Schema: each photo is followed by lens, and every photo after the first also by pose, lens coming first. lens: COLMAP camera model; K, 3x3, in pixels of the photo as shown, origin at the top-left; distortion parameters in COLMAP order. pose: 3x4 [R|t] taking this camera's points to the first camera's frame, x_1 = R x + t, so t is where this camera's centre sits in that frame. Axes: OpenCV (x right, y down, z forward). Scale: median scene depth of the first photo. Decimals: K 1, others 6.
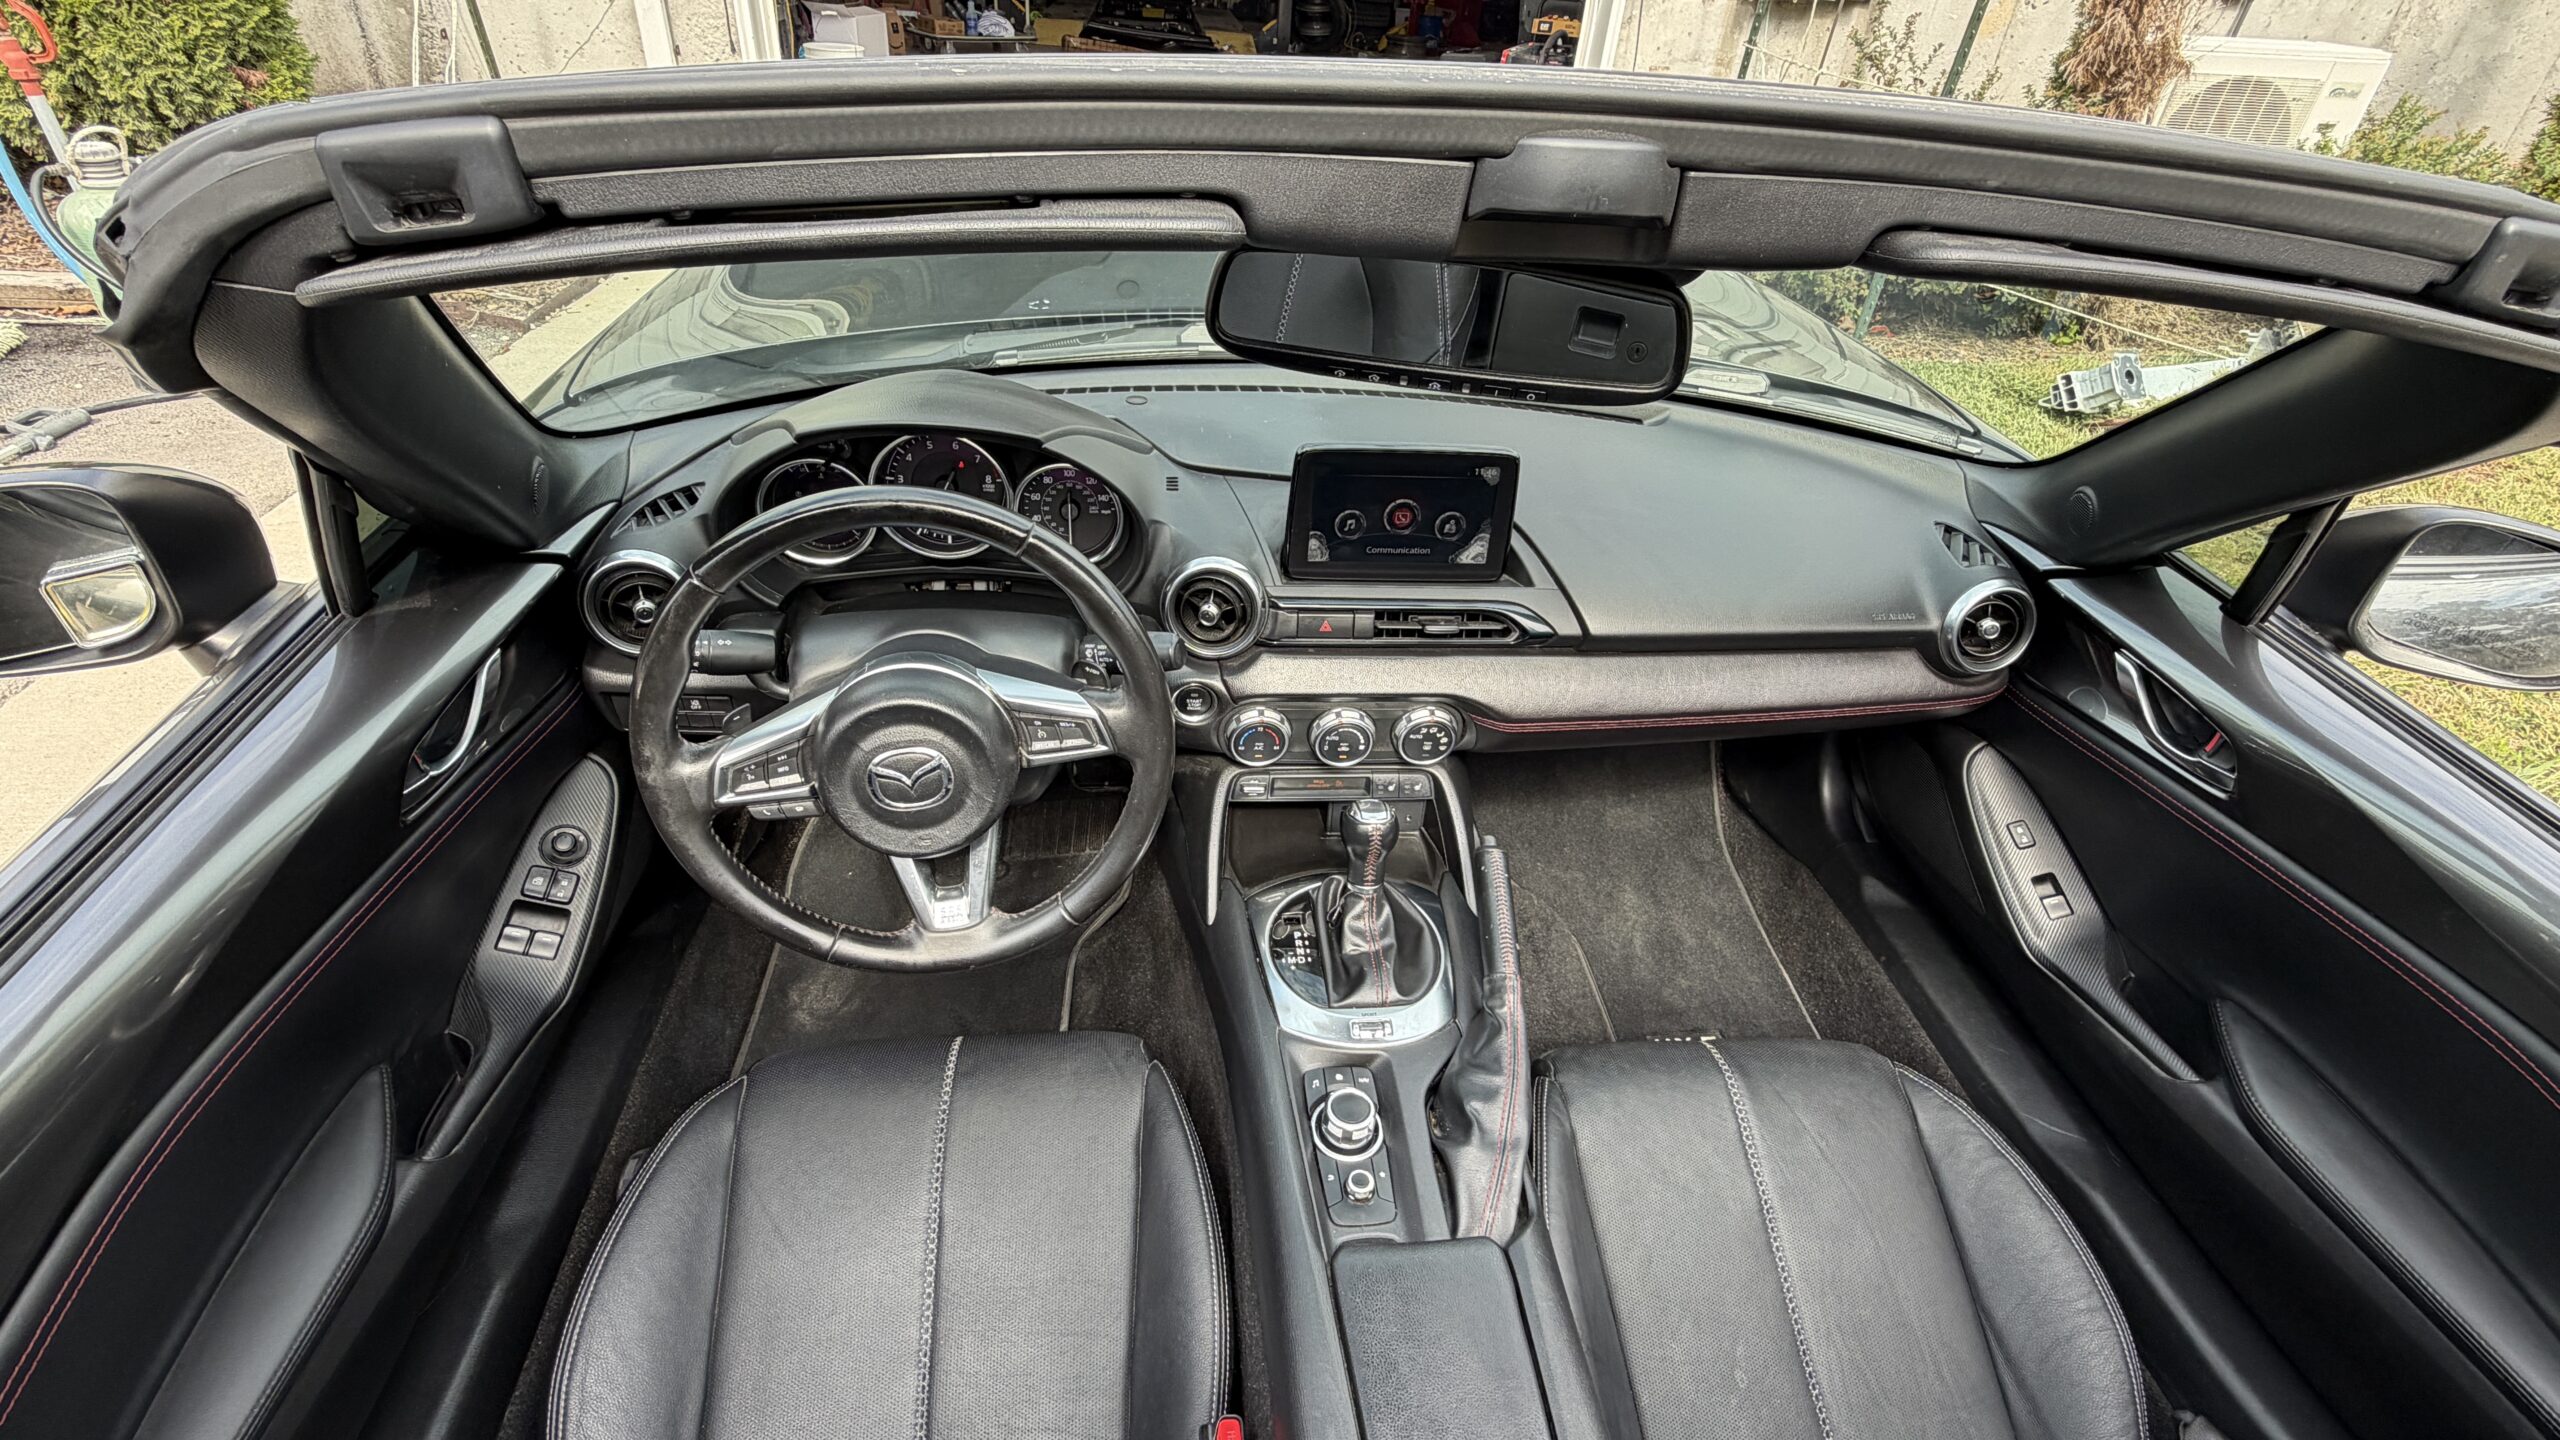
lens RADIAL K [[1209.4, 0, 1280.0], [0, 1209.4, 720.0], [0, 0, 1]] dist [0.001300, 0.000278]
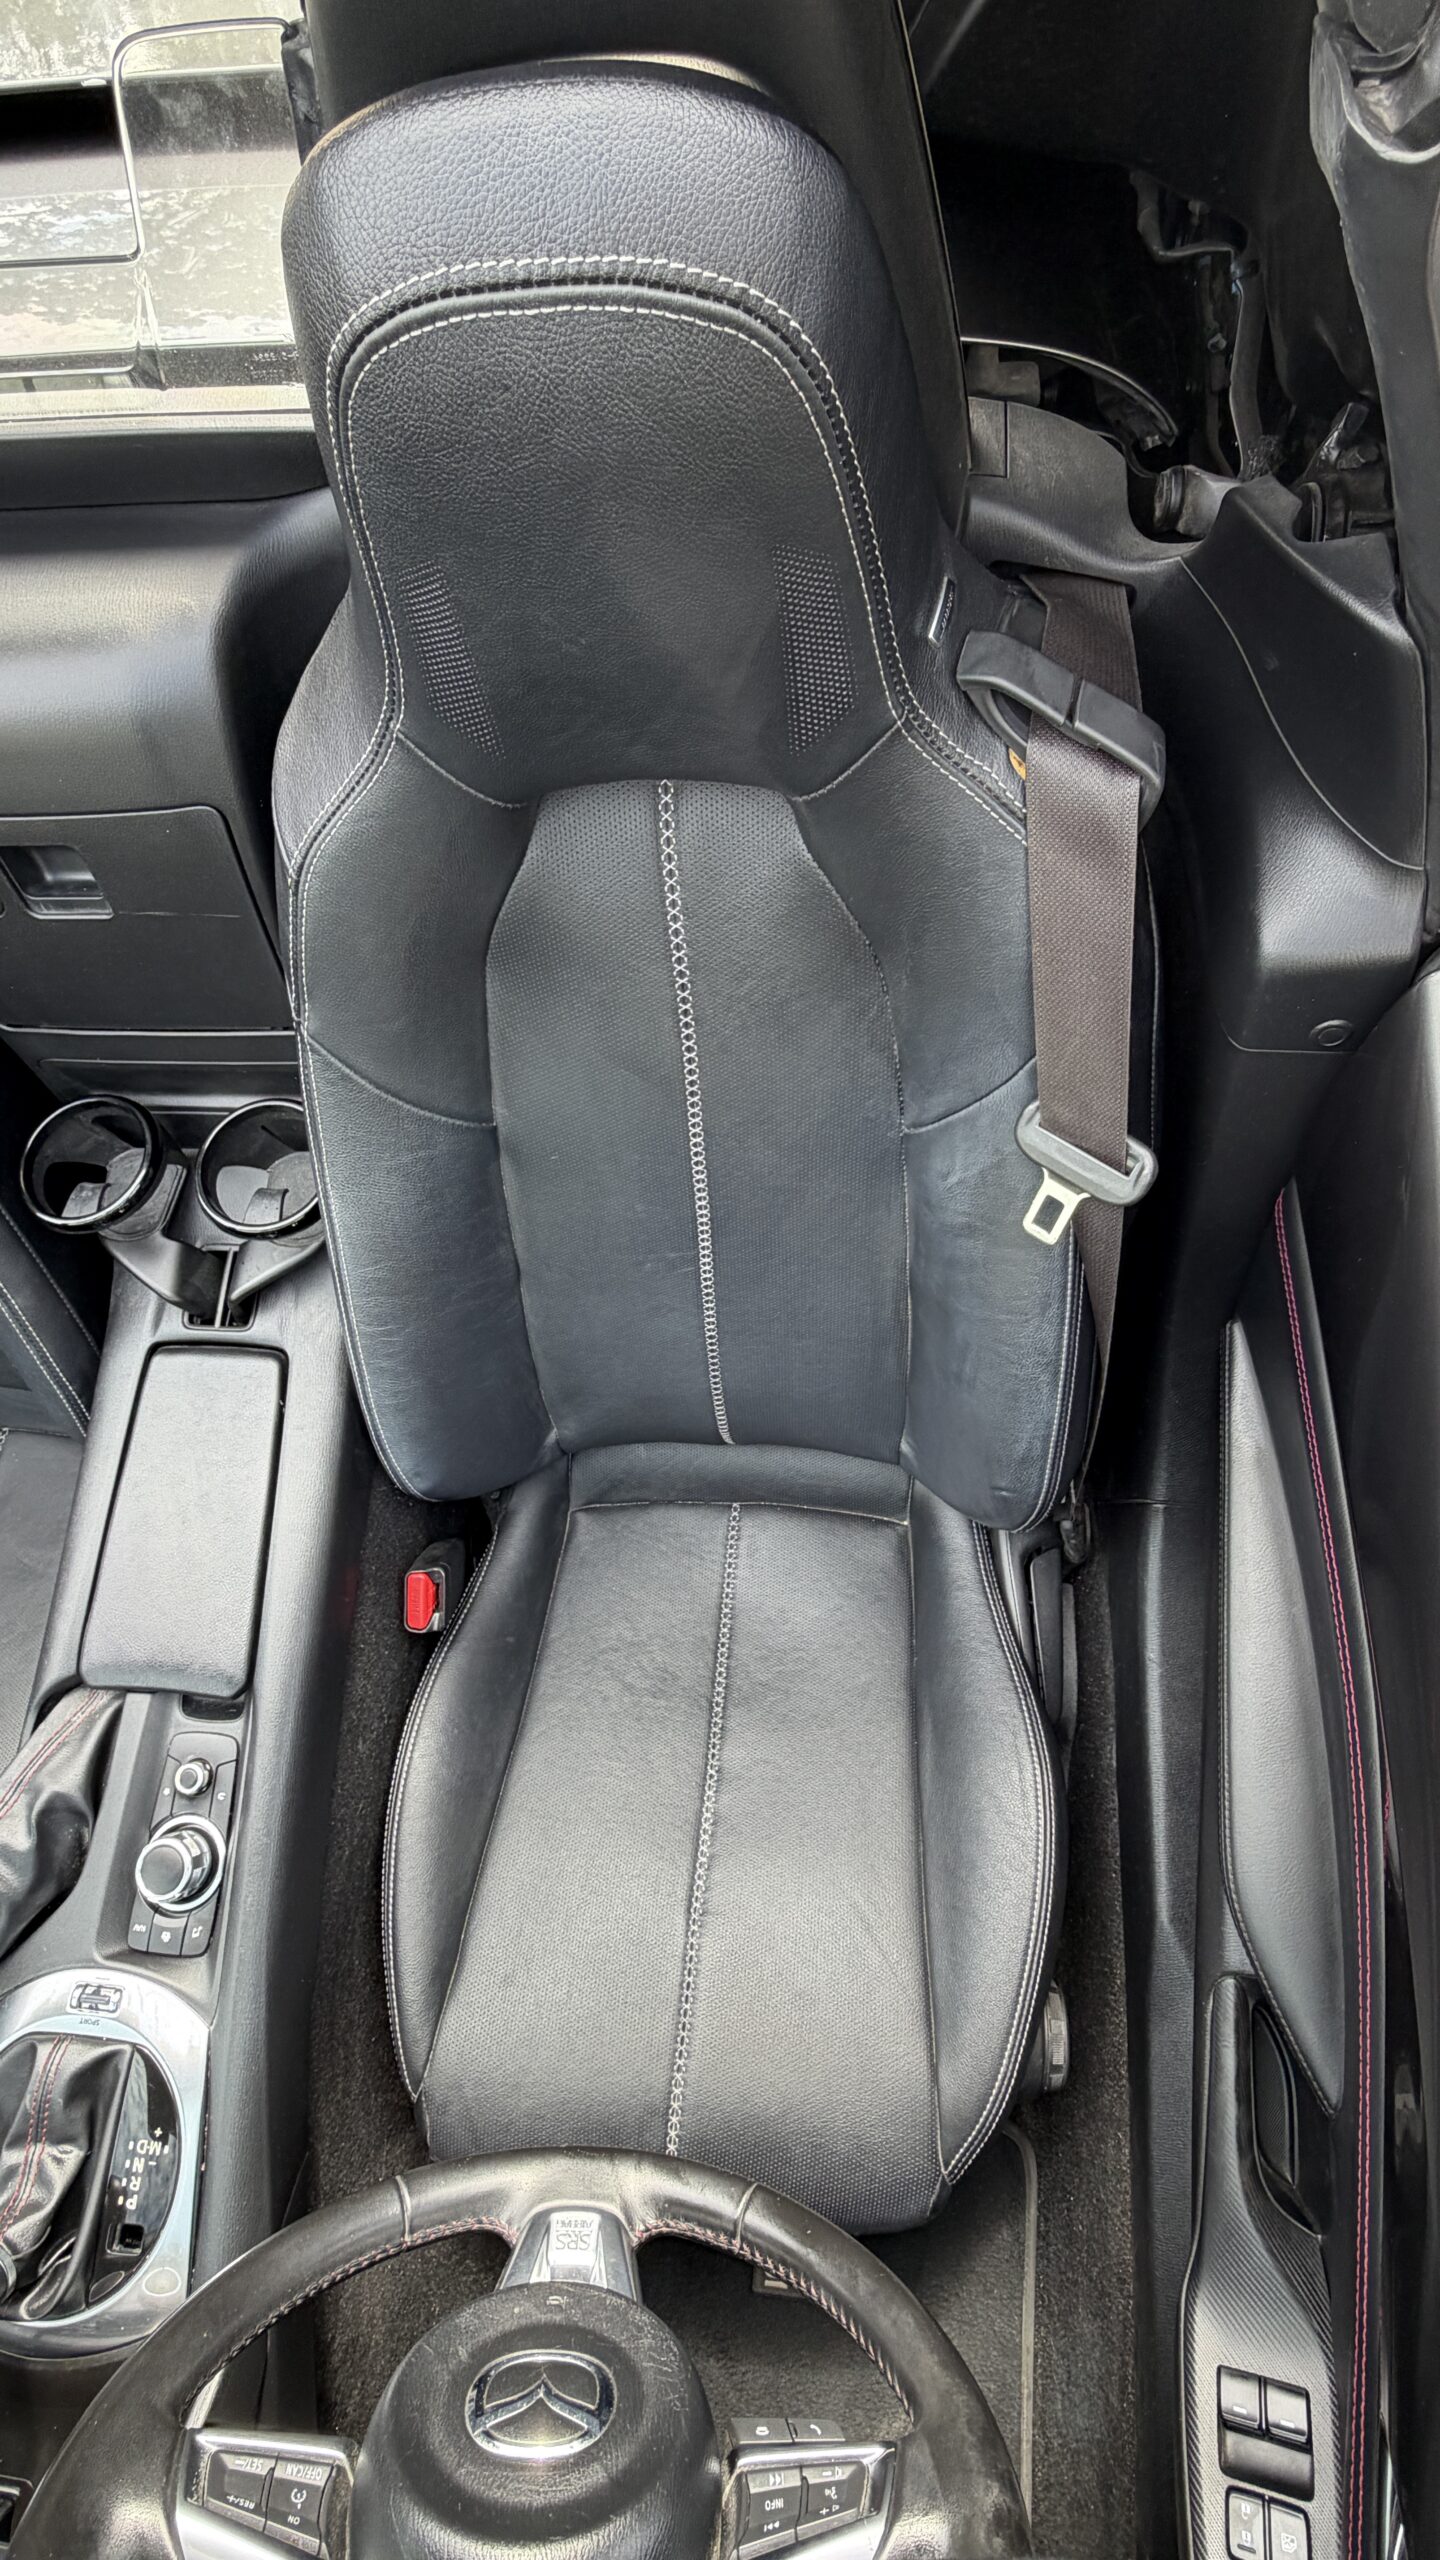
lens RADIAL K [[1209.4, 0, 720.0], [0, 1209.4, 1280.0], [0, 0, 1]] dist [0.001300, 0.000278]
pose [[-0.986693, -0.120067, 0.109641, -0.375396], [0.139900, -0.283289, 0.948776, -0.318419], [-0.082857, 0.951489, 0.296317, 0.313410]]
